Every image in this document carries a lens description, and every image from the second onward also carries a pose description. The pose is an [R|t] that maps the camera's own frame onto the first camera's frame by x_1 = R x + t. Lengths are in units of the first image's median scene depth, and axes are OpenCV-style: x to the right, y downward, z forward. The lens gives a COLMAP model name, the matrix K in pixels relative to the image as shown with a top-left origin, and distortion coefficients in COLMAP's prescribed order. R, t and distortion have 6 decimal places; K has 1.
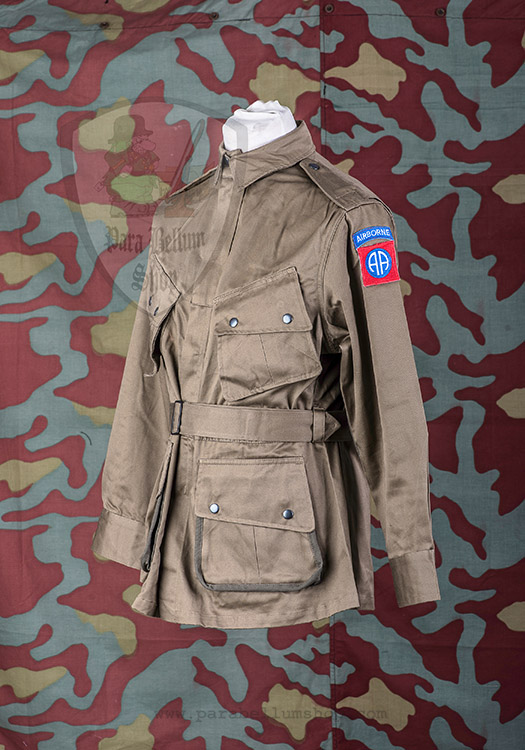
lens RADIAL K [[2379.9, 0, 262.2], [0, 2379.9, 374.9], [0, 0, 1]] dist [0.012537, 0.000000]
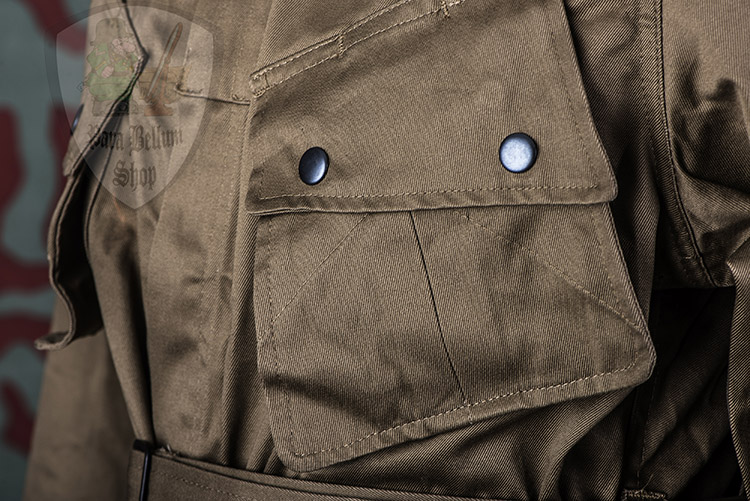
lens RADIAL K [[2263.3, 0, 374.7], [0, 2263.3, 249.6], [0, 0, 1]] dist [-0.603795, 0.000000]
pose [[0.990167, 0.004016, -0.139829, 0.028609], [0.004977, 0.997943, 0.063906, -0.028627], [0.139798, -0.063974, 0.988111, 0.759522]]
